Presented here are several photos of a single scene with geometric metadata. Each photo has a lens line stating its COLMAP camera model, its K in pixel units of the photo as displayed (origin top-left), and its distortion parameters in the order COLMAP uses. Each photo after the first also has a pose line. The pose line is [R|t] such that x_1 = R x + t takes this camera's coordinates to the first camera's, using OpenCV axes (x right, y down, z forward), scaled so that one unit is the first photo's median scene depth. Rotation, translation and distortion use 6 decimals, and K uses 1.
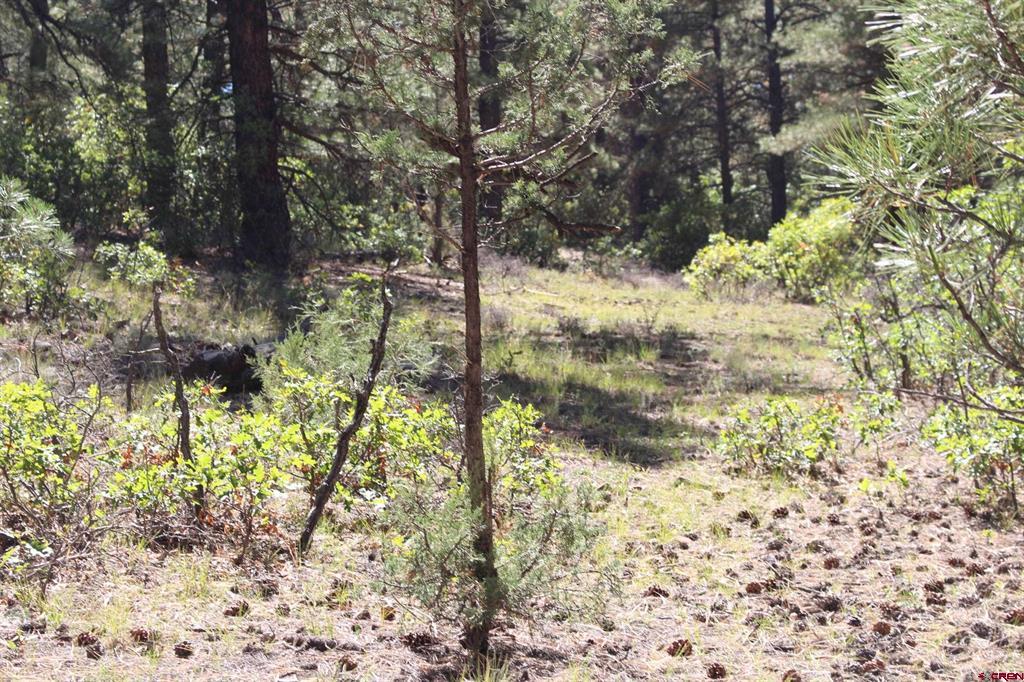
lens RADIAL K [[2627.0, 0, 512.0], [0, 2627.0, 341.0], [0, 0, 1]] dist [0.050540, 0.790952]
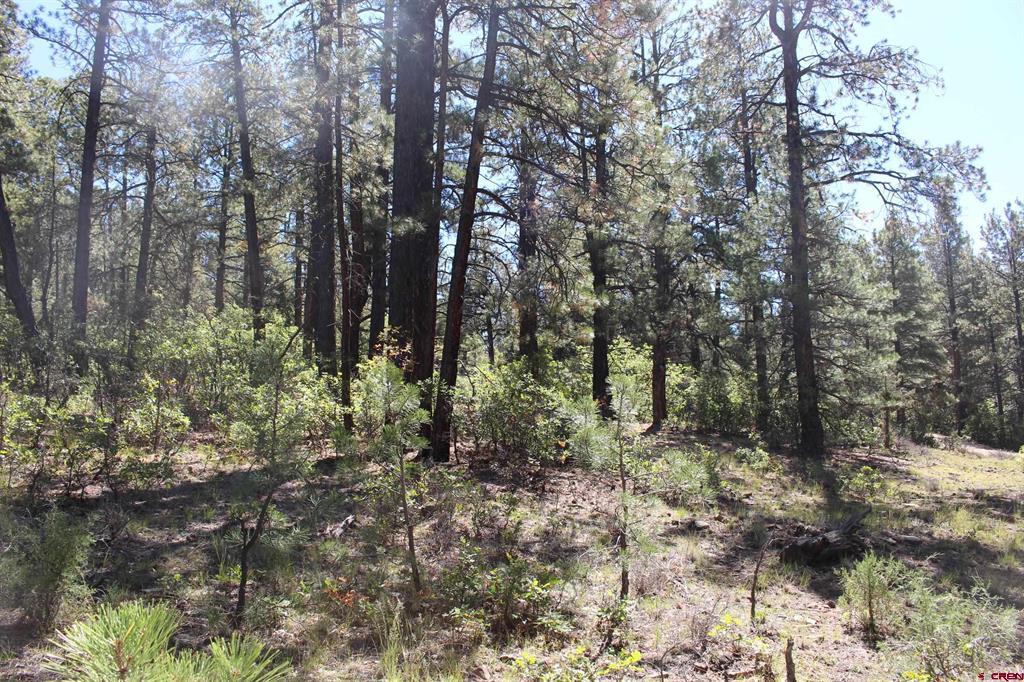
lens RADIAL K [[855.3, 0, 499.5], [0, 855.3, 341.8], [0, 0, 1]] dist [-0.159417, 0.140330]
pose [[0.908145, -0.029137, -0.417642, -0.033990], [-0.024508, 0.992165, -0.122511, -0.027116], [0.417939, 0.121493, 0.900315, 0.226620]]
